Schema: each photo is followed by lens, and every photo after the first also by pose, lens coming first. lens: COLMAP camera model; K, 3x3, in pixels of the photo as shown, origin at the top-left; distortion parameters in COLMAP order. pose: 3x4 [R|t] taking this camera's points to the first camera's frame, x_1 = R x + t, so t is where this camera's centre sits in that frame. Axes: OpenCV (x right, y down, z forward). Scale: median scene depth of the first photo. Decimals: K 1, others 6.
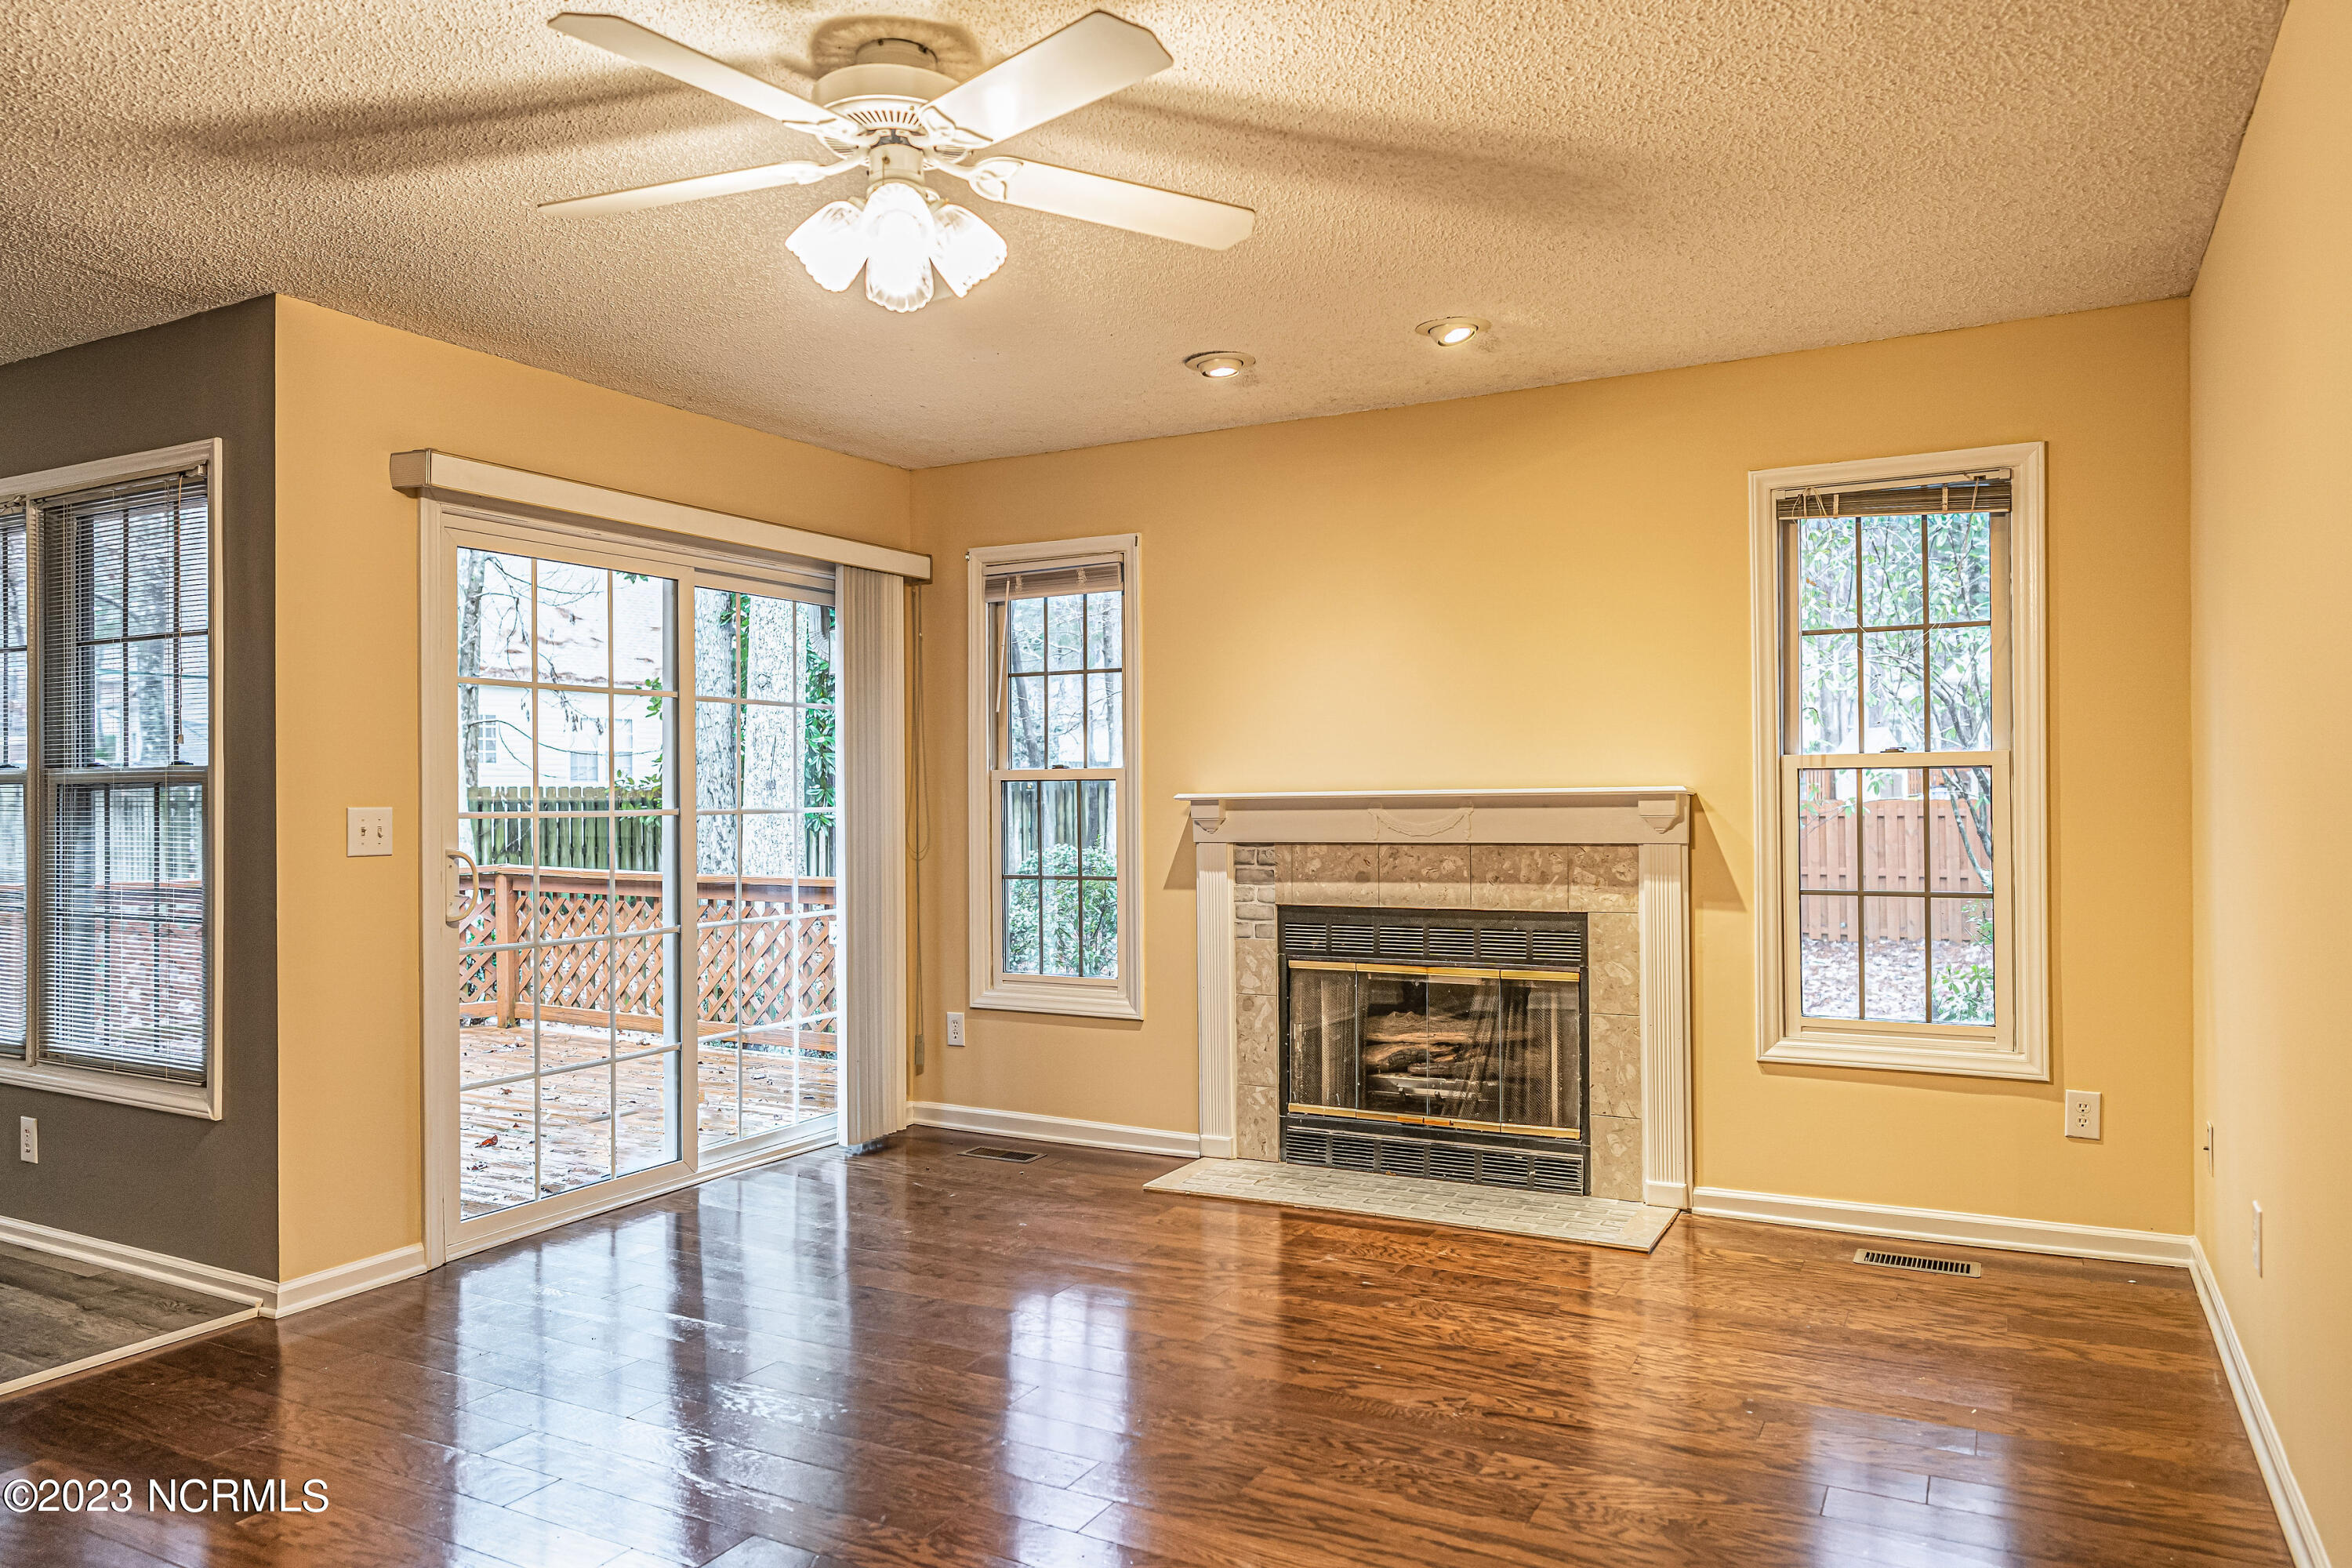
lens RADIAL K [[1570.6, 0, 1181.6], [0, 1570.6, 787.2], [0, 0, 1]] dist [-0.005893, 0.010183]
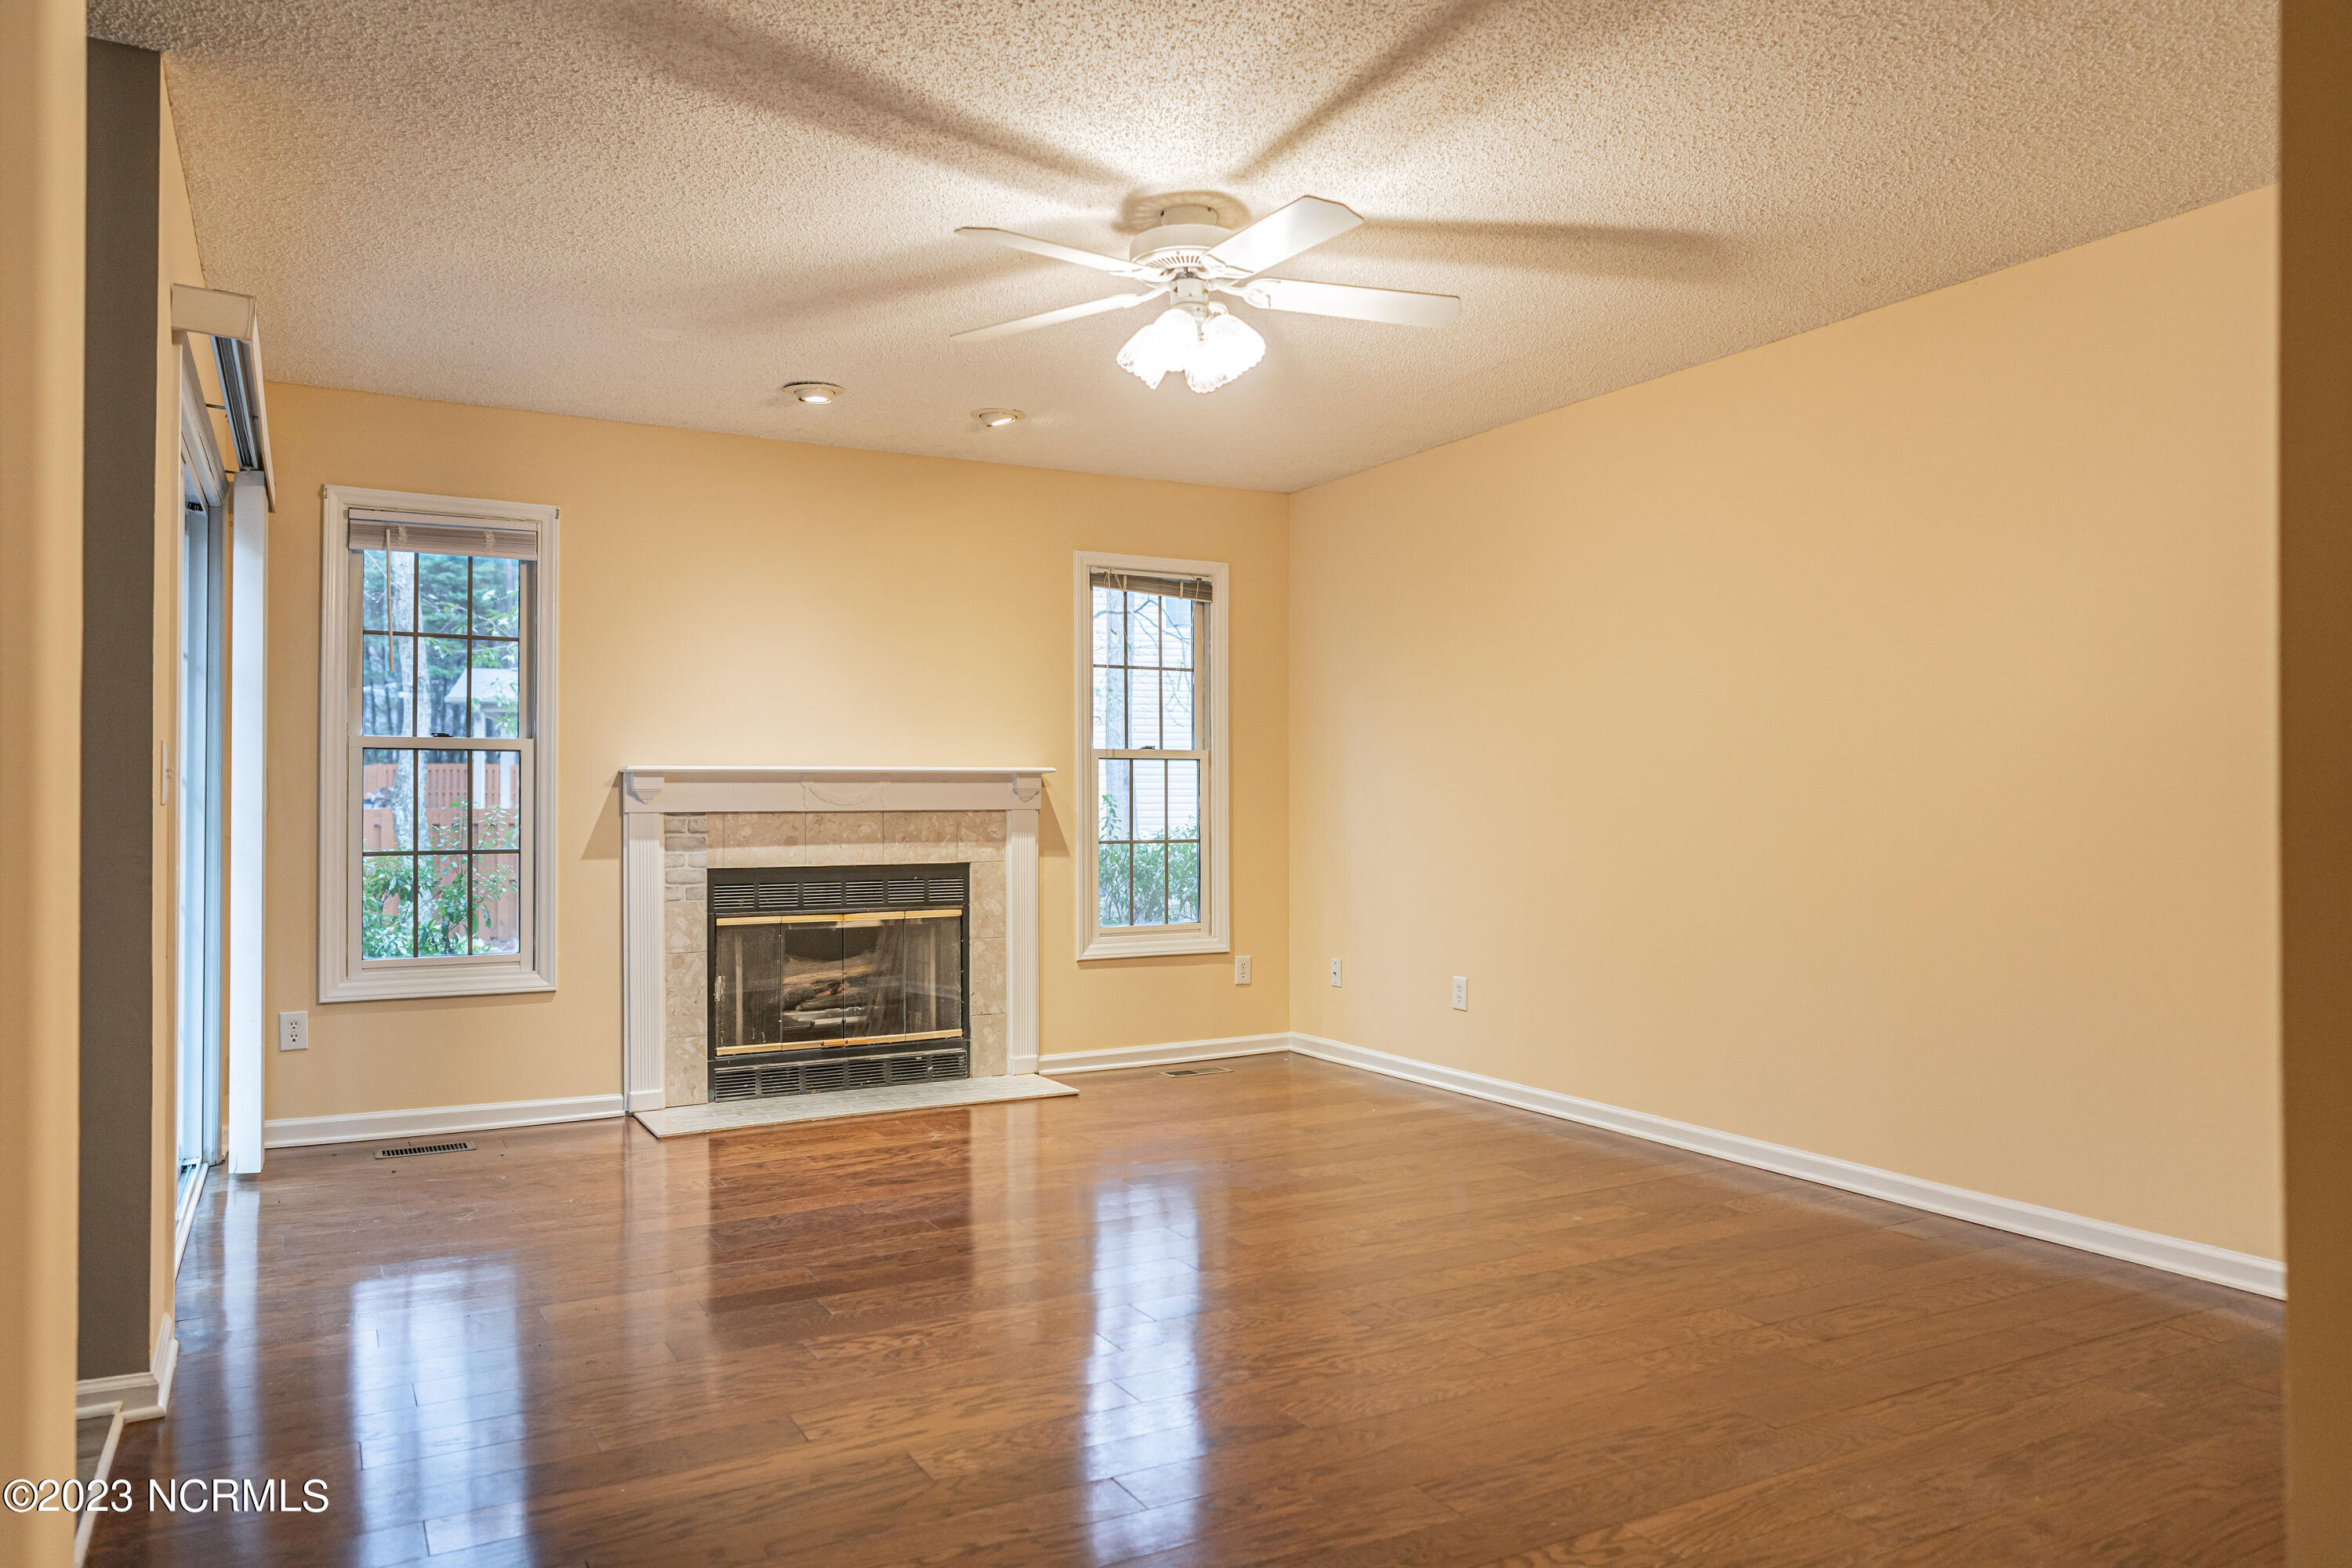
lens RADIAL K [[1570.6, 0, 1189.4], [0, 1570.6, 782.6], [0, 0, 1]] dist [-0.005893, 0.010183]
pose [[0.530708, 0.020007, 0.847318, -0.737681], [-0.006001, 0.999785, -0.019849, 0.036517], [-0.847533, 0.005449, 0.530714, 0.138308]]
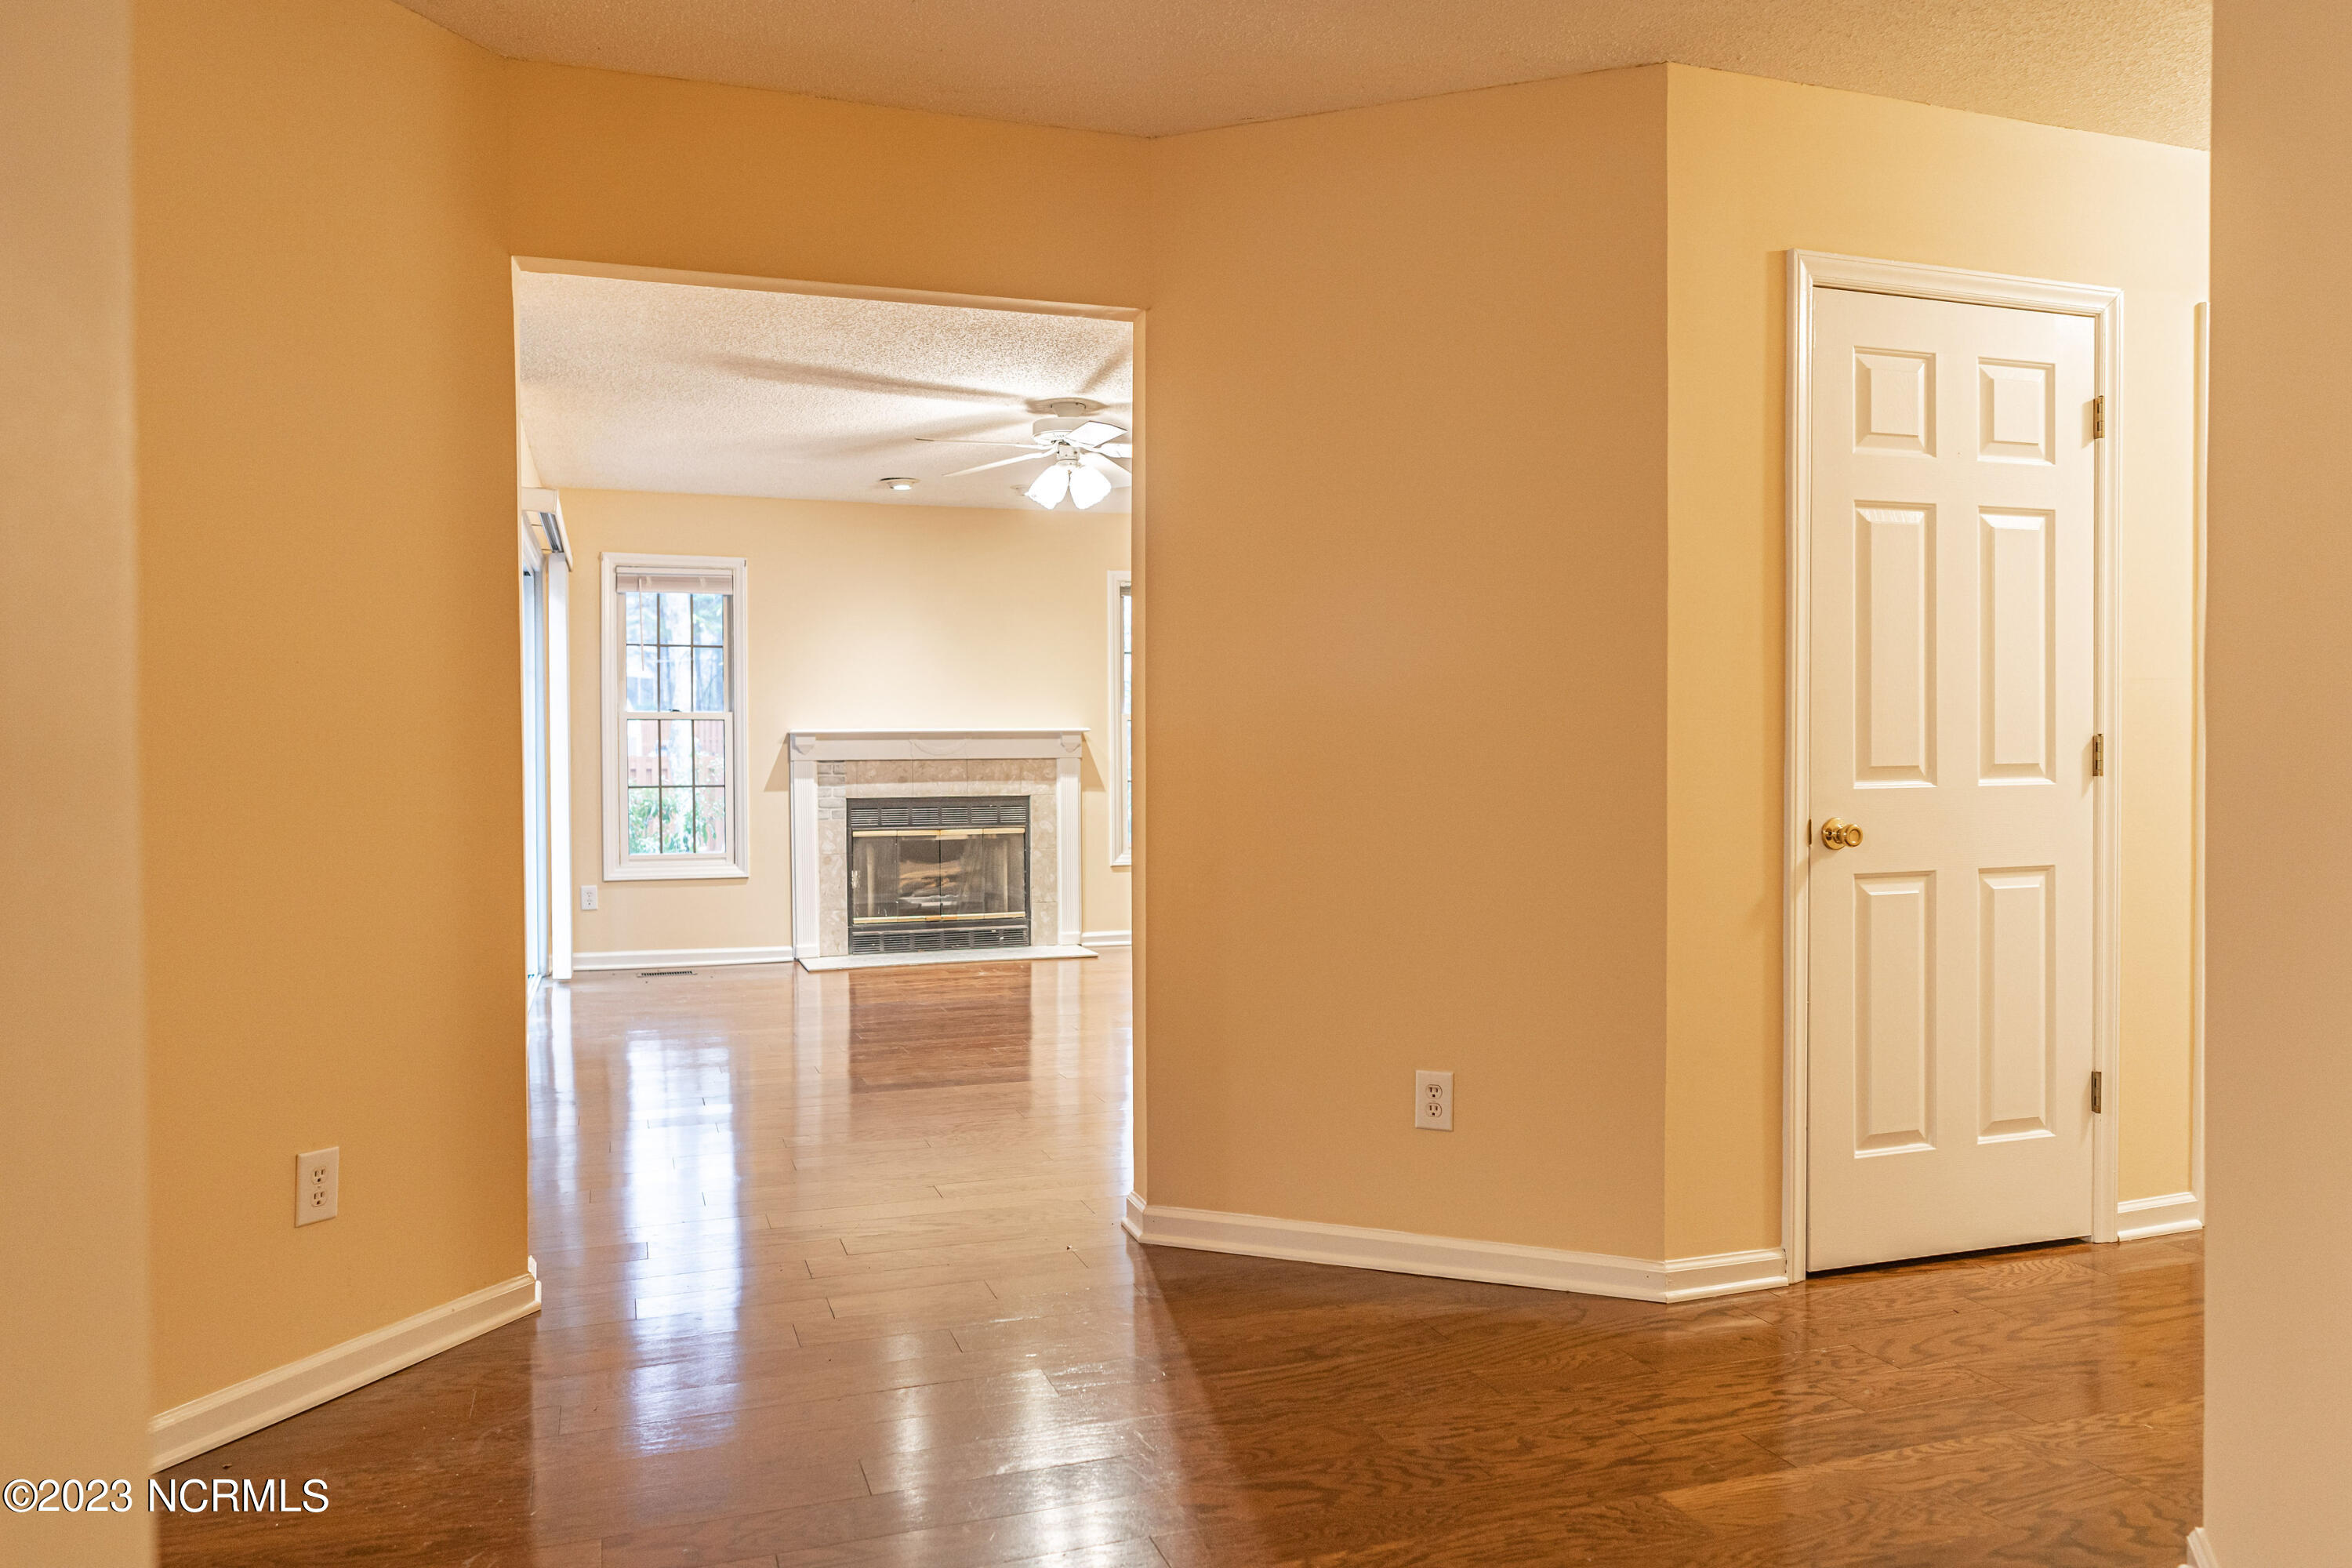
lens RADIAL K [[1570.6, 0, 1181.4], [0, 1570.6, 780.5], [0, 0, 1]] dist [-0.005893, 0.010183]
pose [[0.667458, -0.010236, 0.744577, -0.981661], [-0.005910, 0.999801, 0.019043, 0.024736], [-0.744624, -0.017111, 0.667265, -0.371005]]
